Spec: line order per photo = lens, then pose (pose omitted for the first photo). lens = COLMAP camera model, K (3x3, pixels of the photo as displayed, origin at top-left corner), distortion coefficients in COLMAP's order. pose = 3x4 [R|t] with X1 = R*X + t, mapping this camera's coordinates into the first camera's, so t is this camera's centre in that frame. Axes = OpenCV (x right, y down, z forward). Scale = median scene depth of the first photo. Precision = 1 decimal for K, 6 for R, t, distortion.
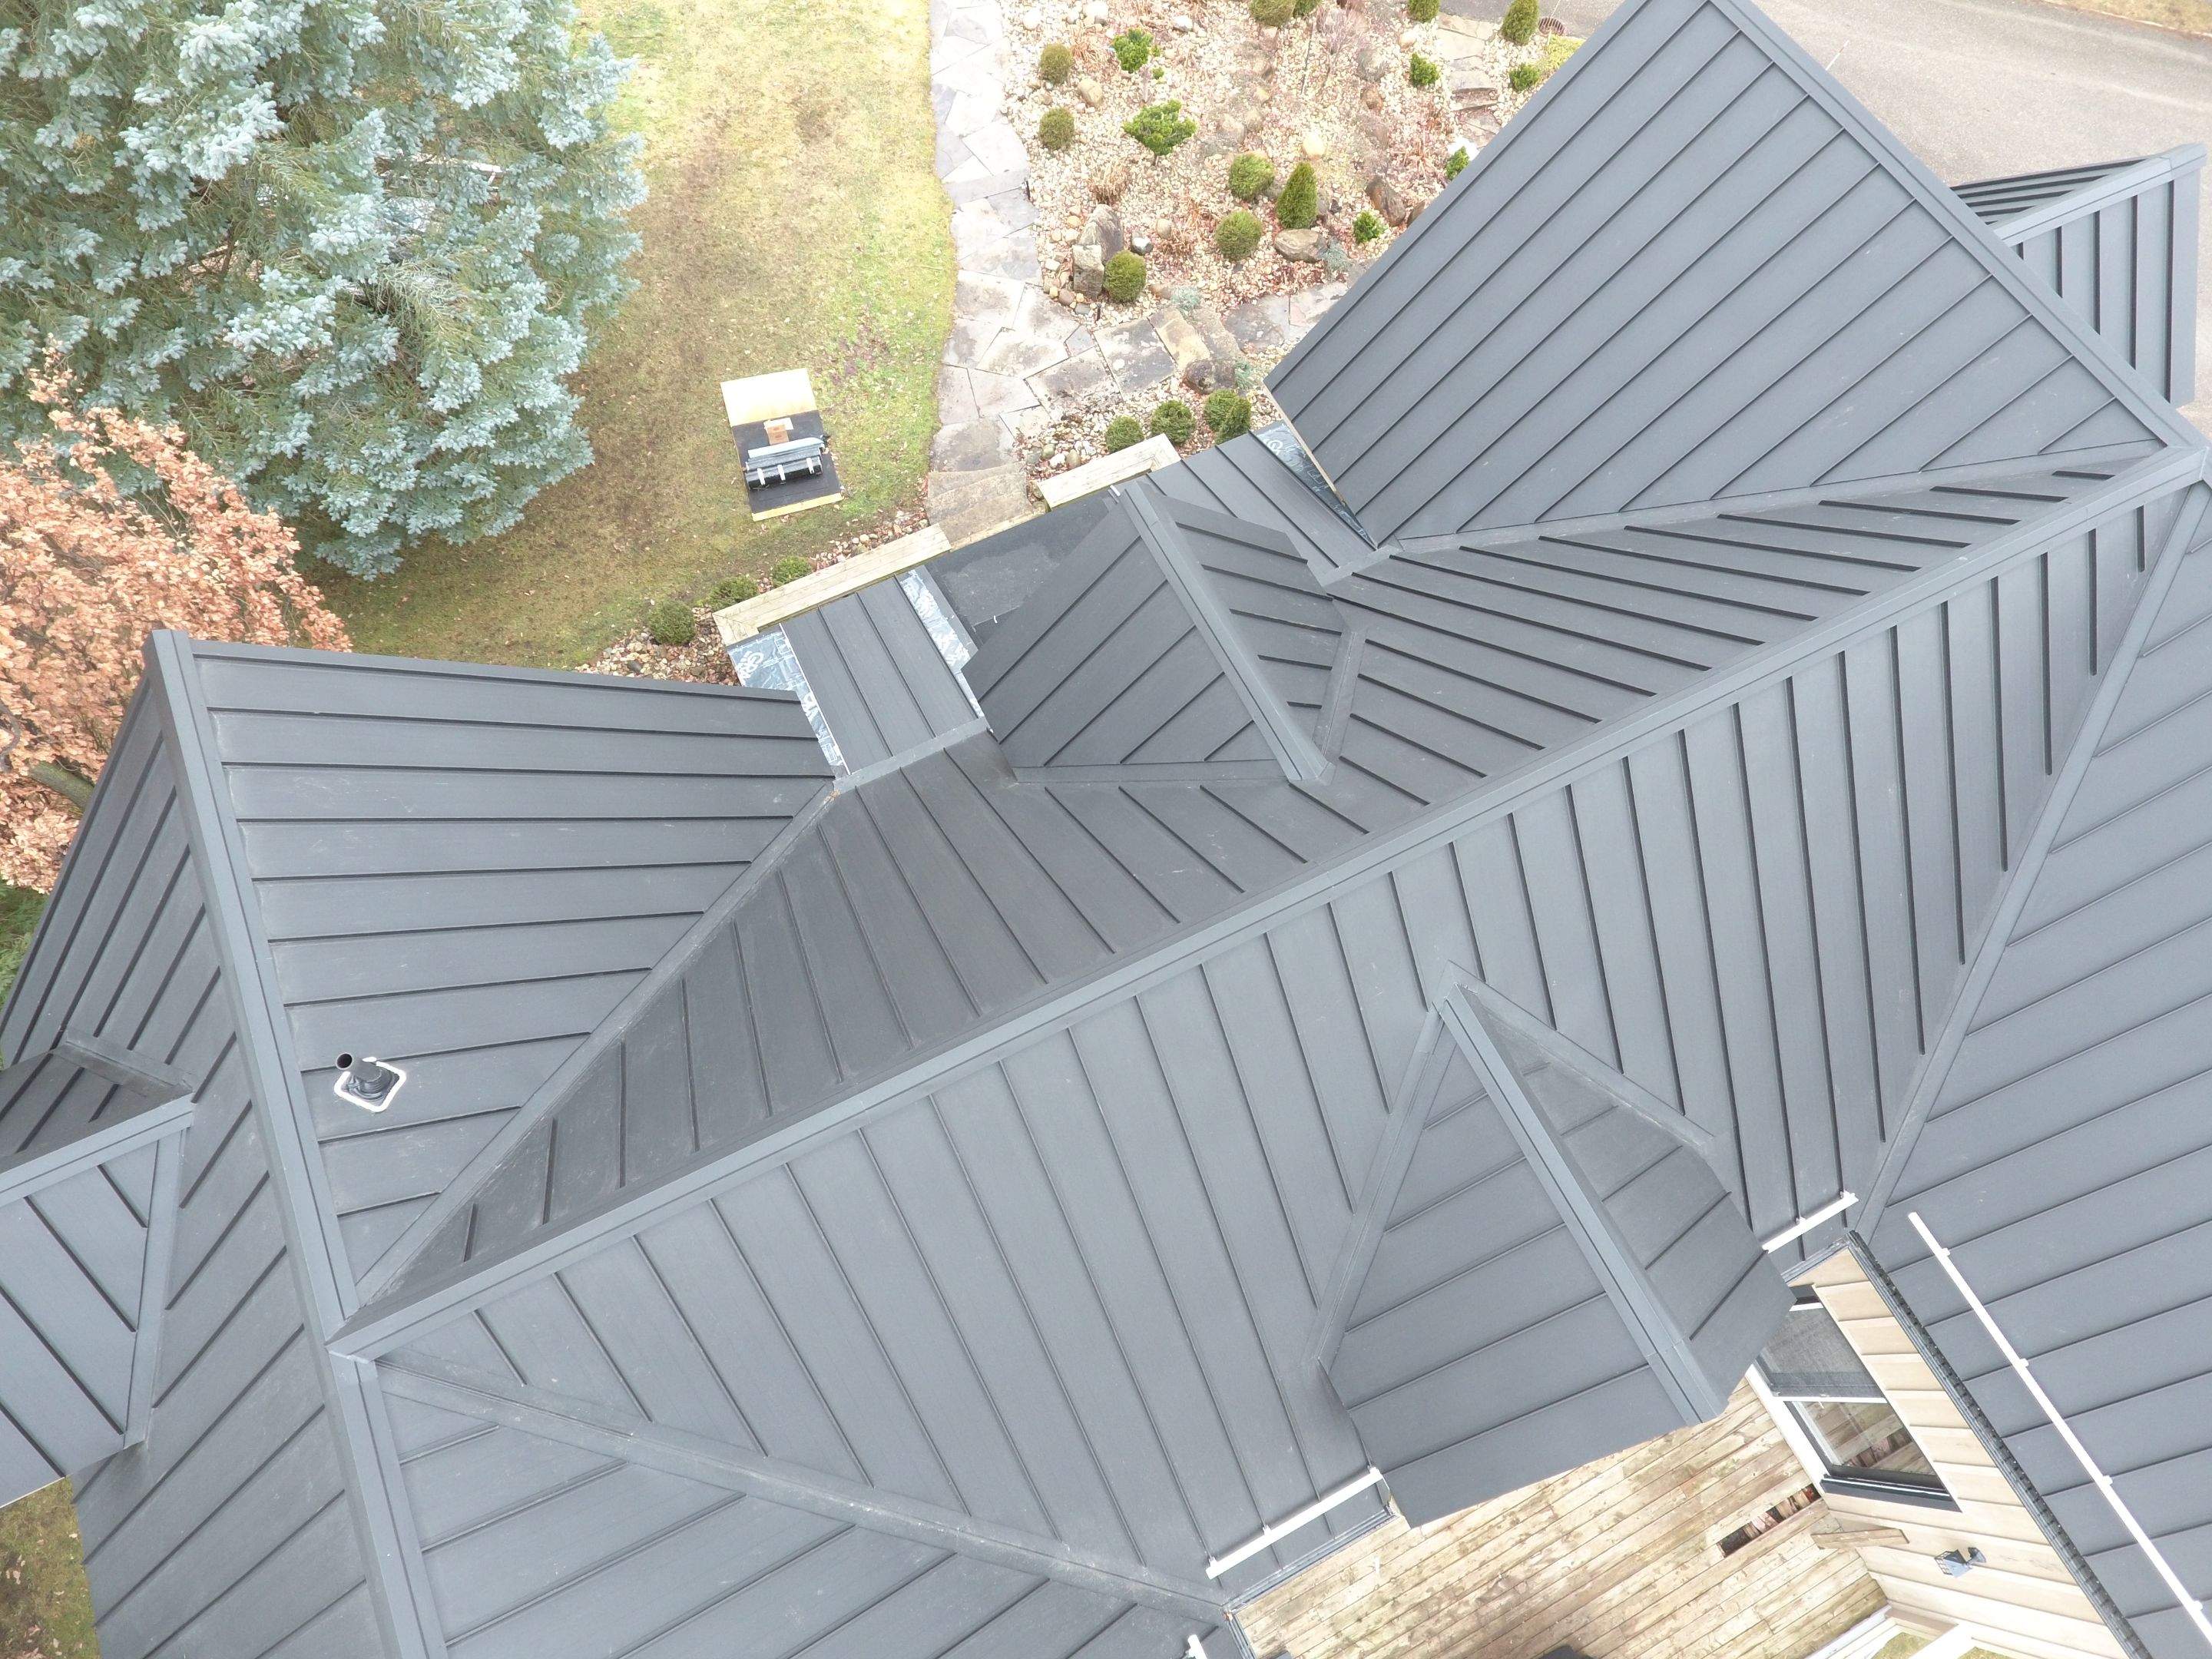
lens RADIAL K [[1290.9, 0, 1083.0], [0, 1290.9, 818.5], [0, 0, 1]] dist [-0.008219, 0.001905]
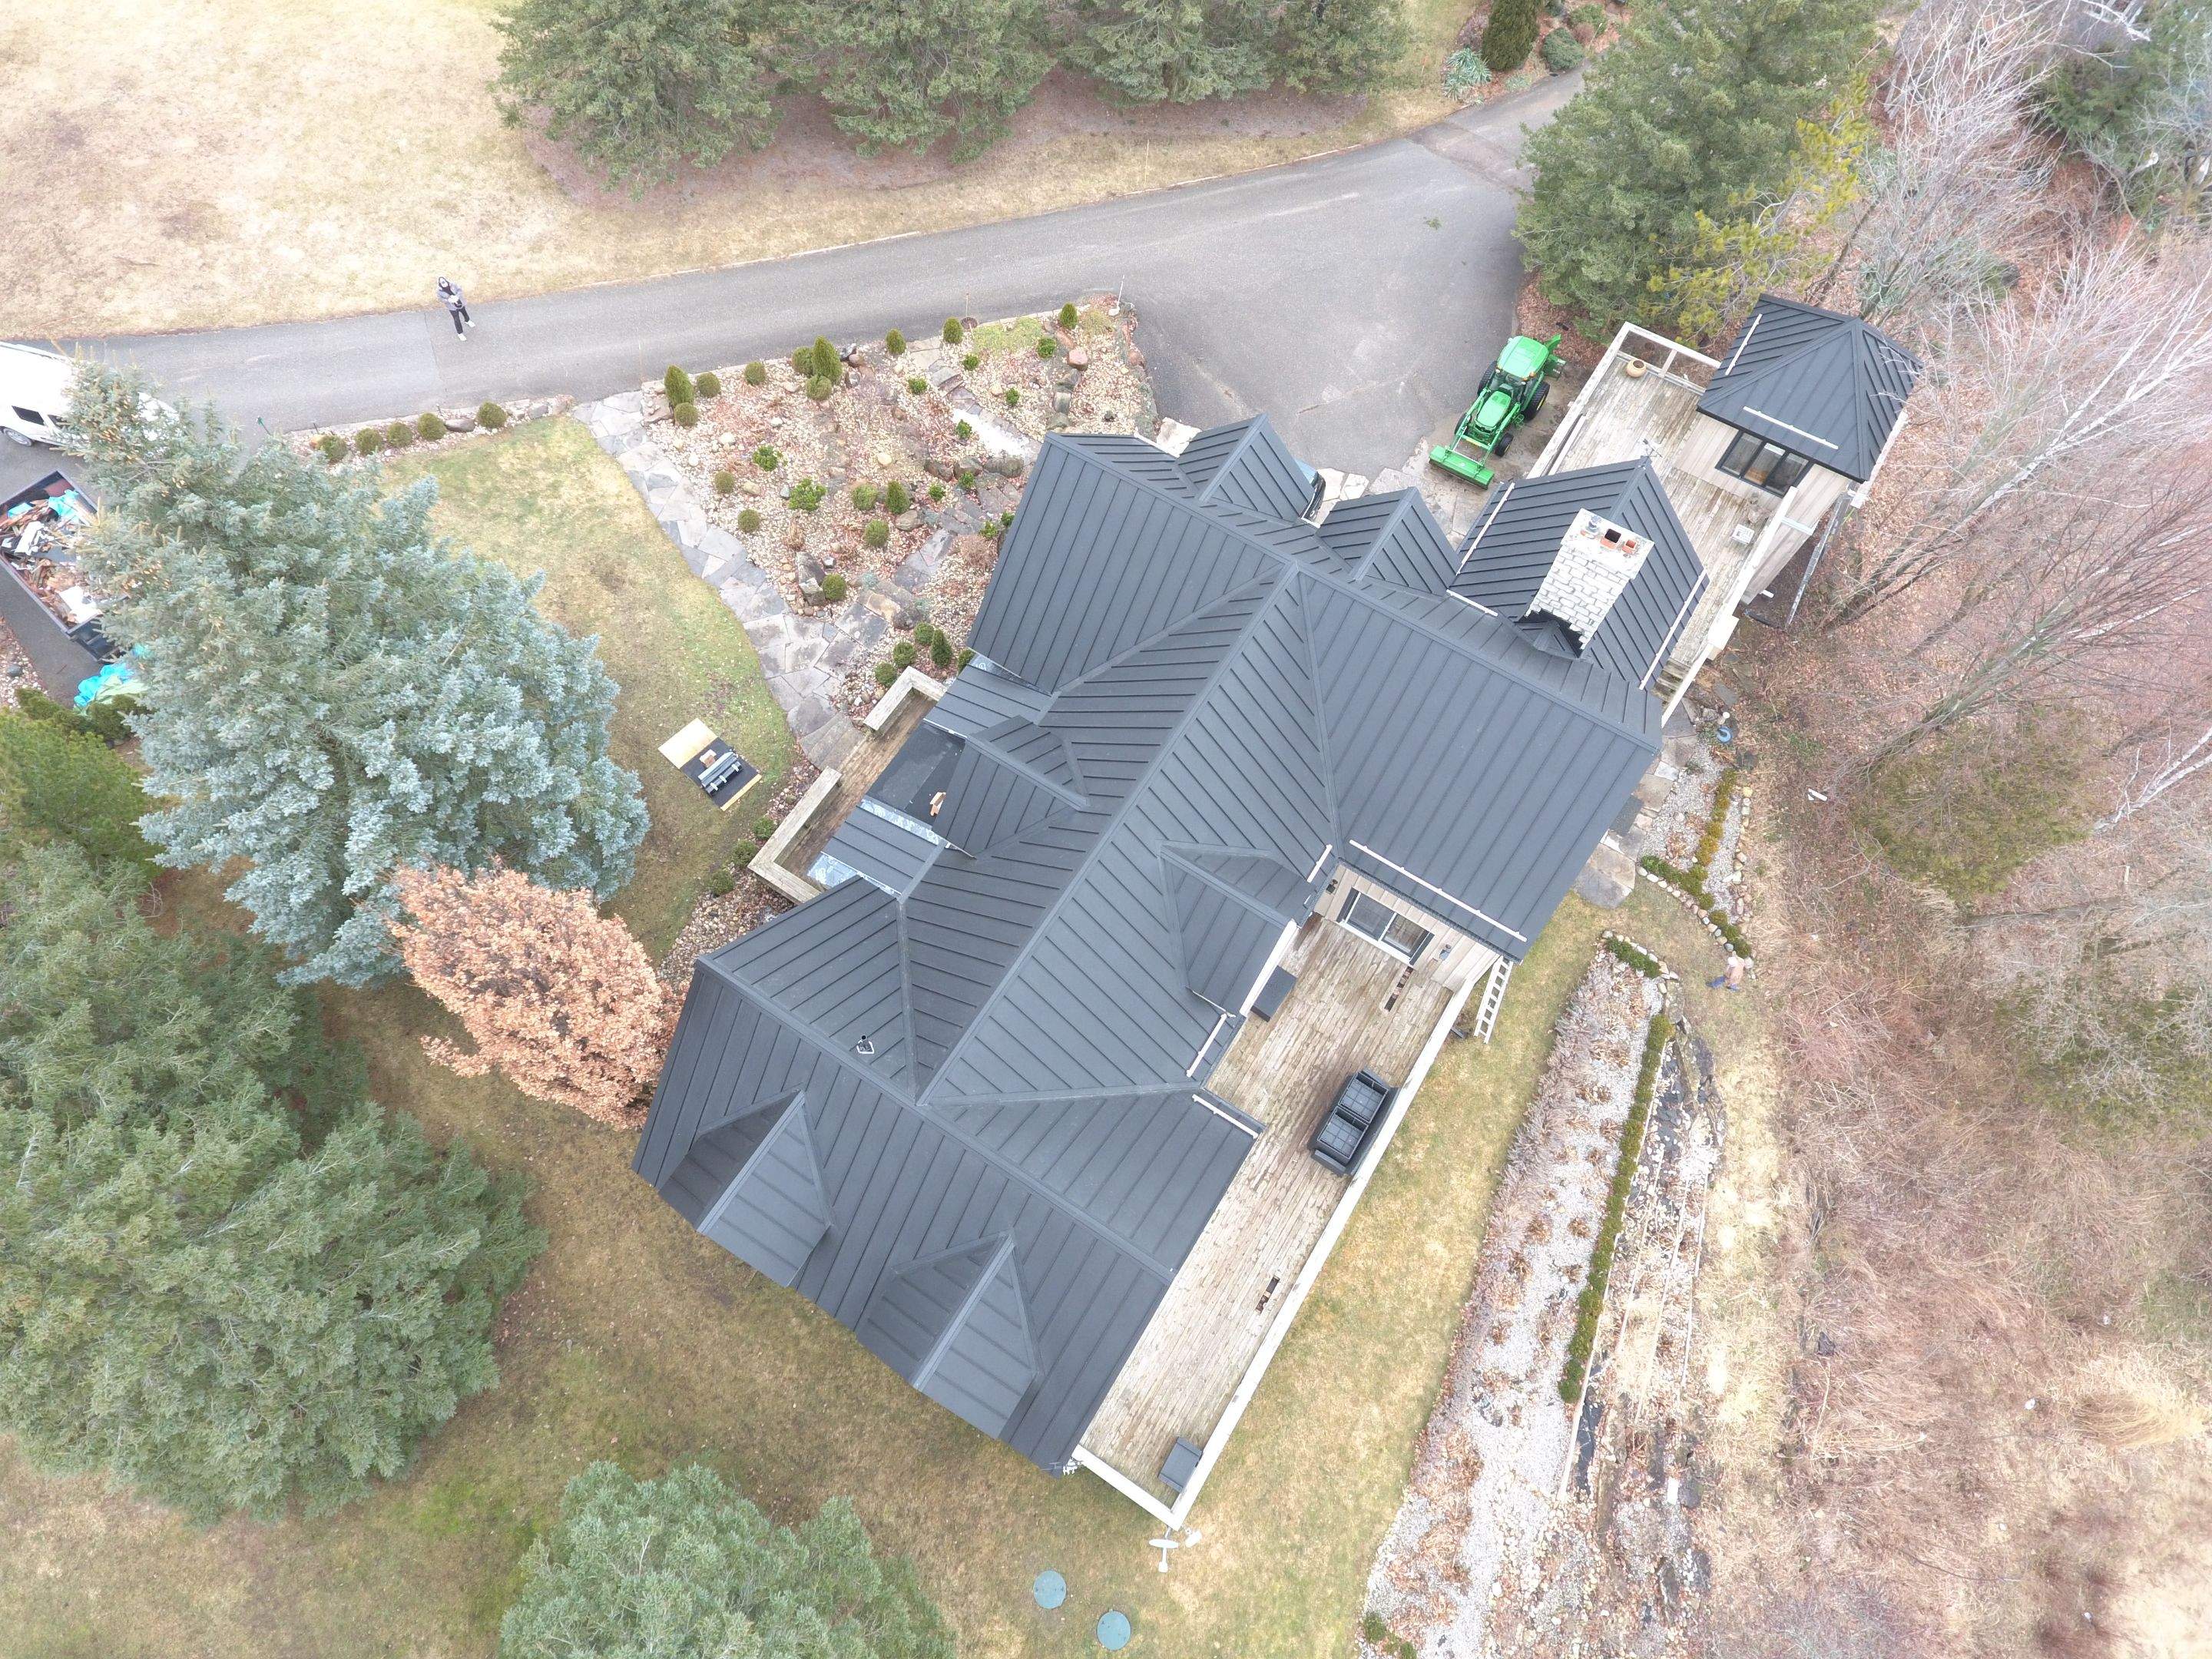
lens RADIAL K [[1290.9, 0, 1085.8], [0, 1290.9, 818.3], [0, 0, 1]] dist [-0.008219, 0.001905]
pose [[0.859335, -0.472140, 0.196539, -0.277994], [0.474632, 0.879394, 0.037288, -0.080231], [-0.190441, 0.061240, 0.979787, -1.267429]]
